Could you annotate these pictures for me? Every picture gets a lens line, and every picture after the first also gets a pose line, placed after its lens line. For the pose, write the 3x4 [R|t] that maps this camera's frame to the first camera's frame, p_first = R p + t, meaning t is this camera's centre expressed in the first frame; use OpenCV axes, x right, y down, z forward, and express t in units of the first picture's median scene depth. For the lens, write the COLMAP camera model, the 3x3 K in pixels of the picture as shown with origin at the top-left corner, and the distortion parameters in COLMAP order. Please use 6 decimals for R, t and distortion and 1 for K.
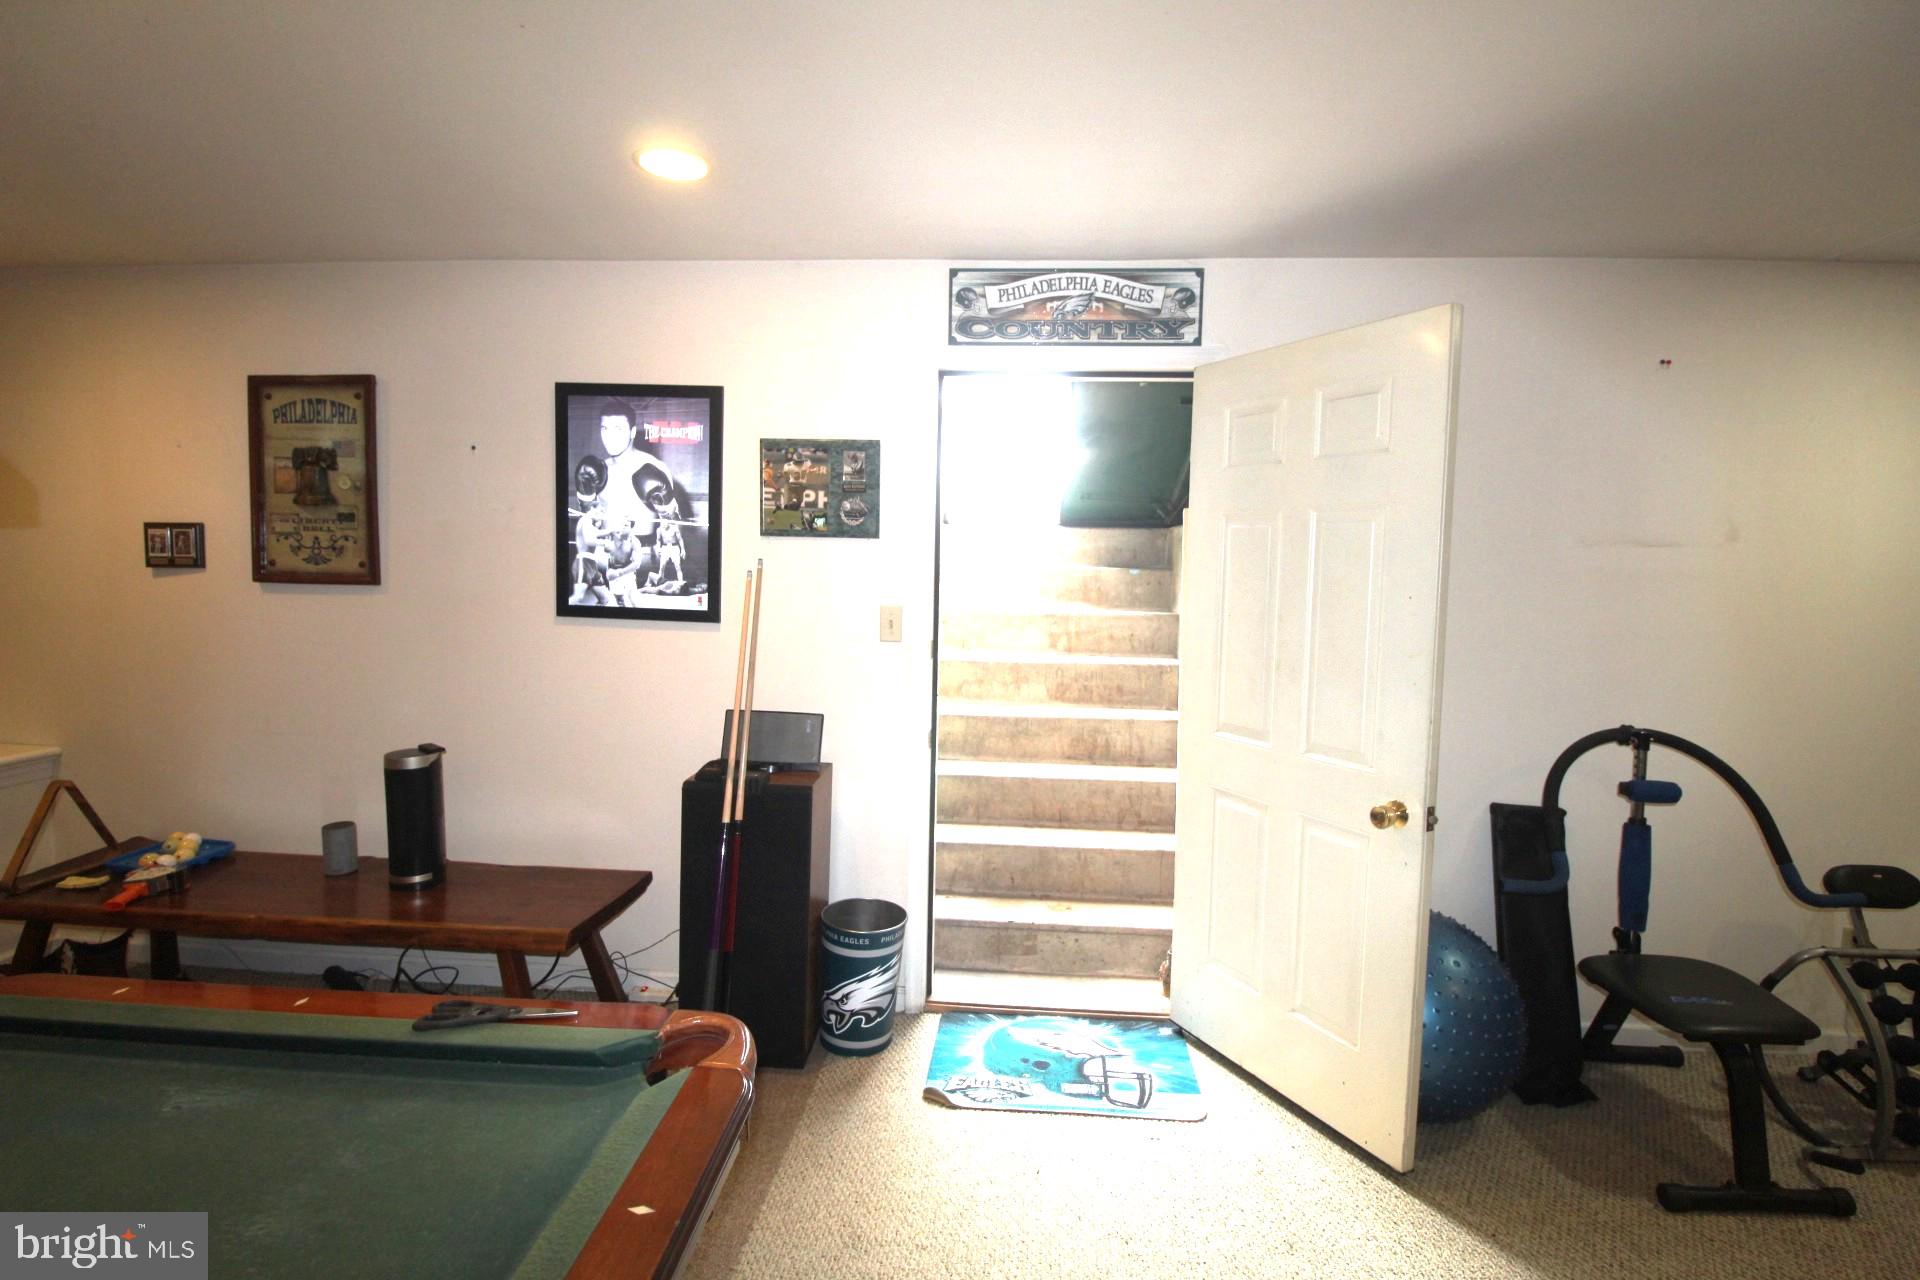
lens RADIAL K [[895.7, 0, 966.1], [0, 895.7, 621.0], [0, 0, 1]] dist [0.000540, -0.012242]
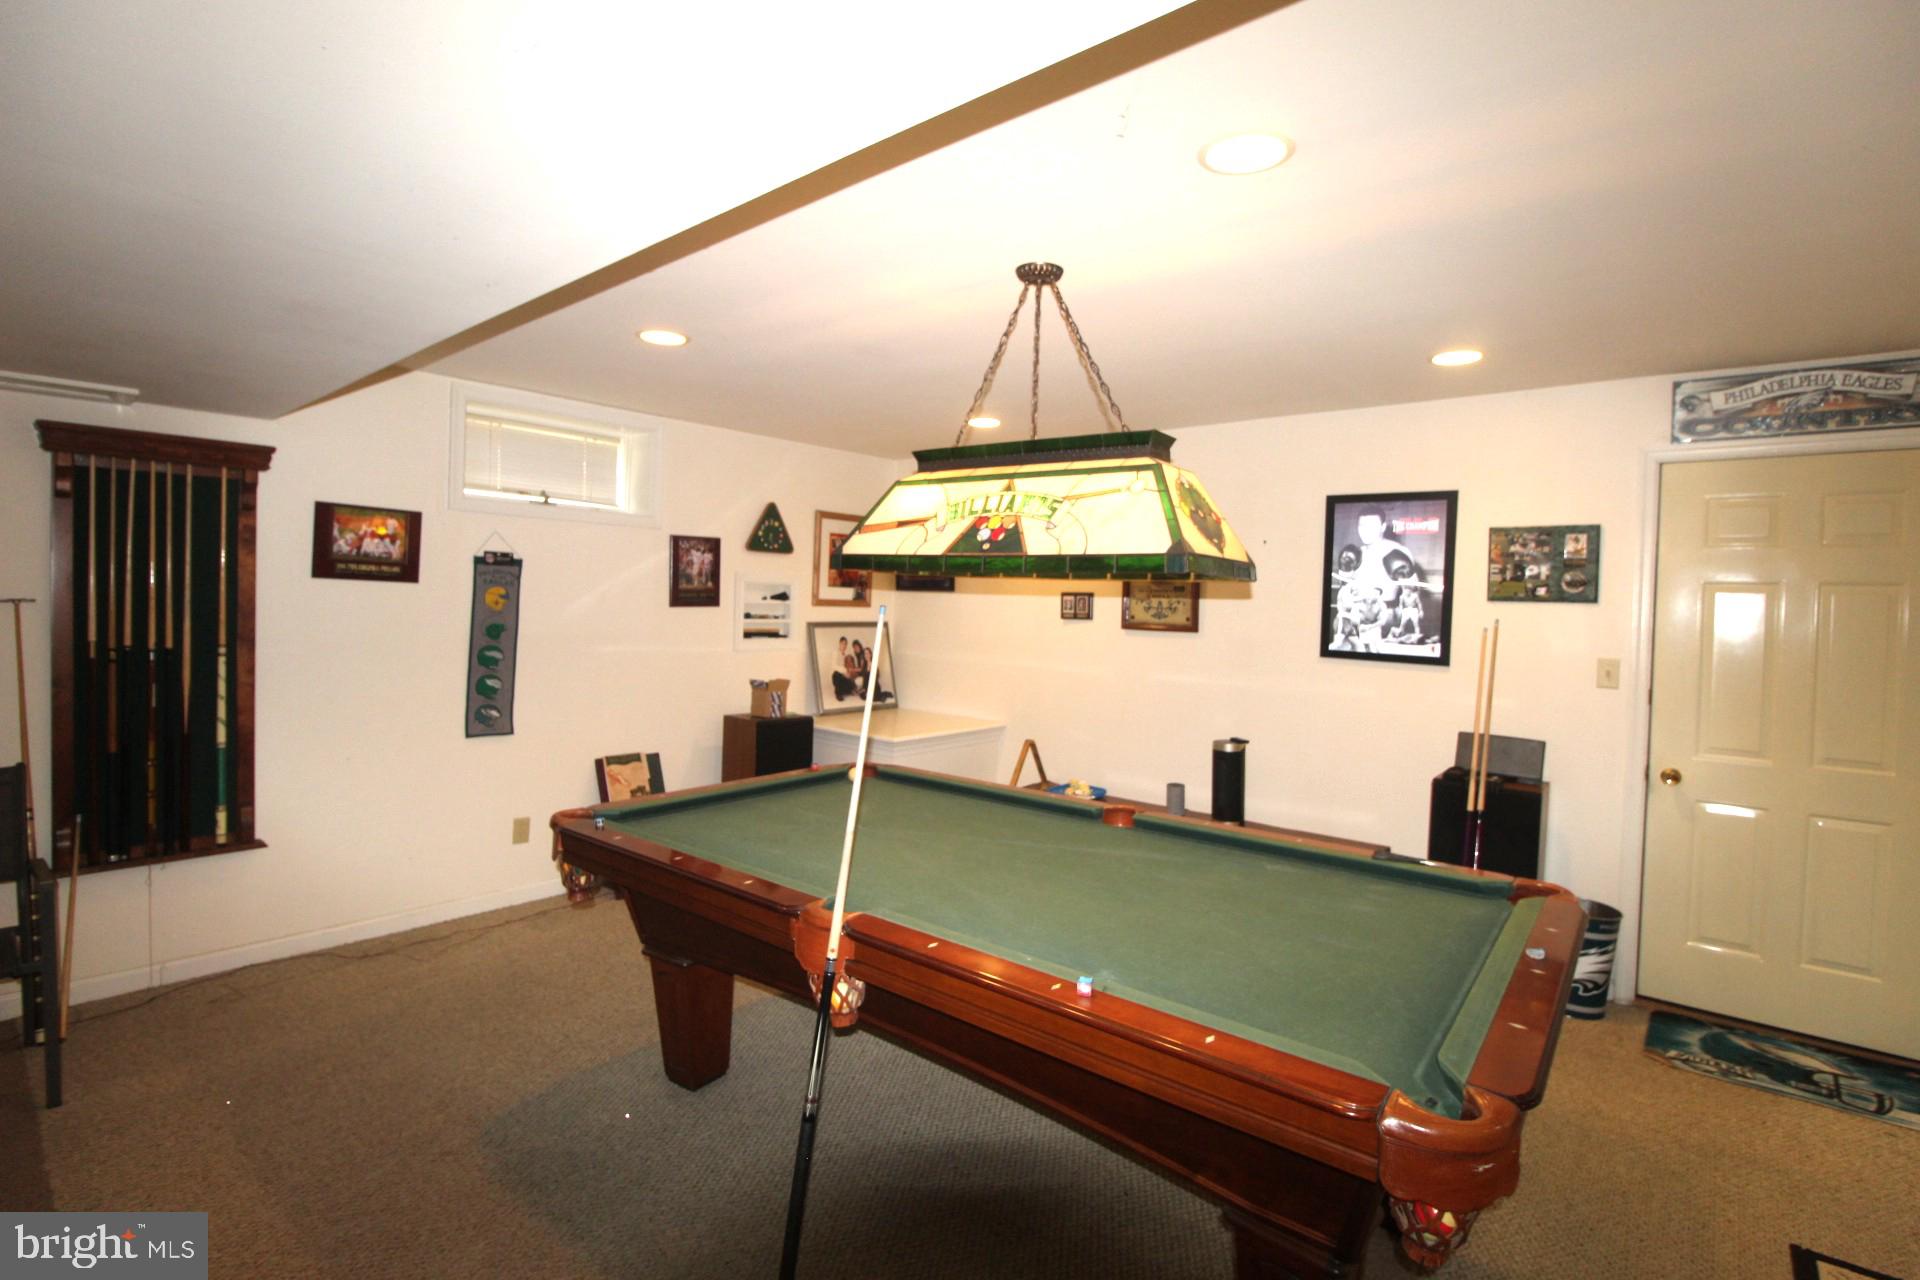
lens RADIAL K [[895.7, 0, 966.1], [0, 895.7, 621.0], [0, 0, 1]] dist [0.000540, -0.012242]
pose [[0.814788, 0.013172, -0.579609, -0.092550], [-0.047100, 0.997941, -0.043533, 0.026551], [0.577843, 0.062769, 0.813731, -0.501318]]
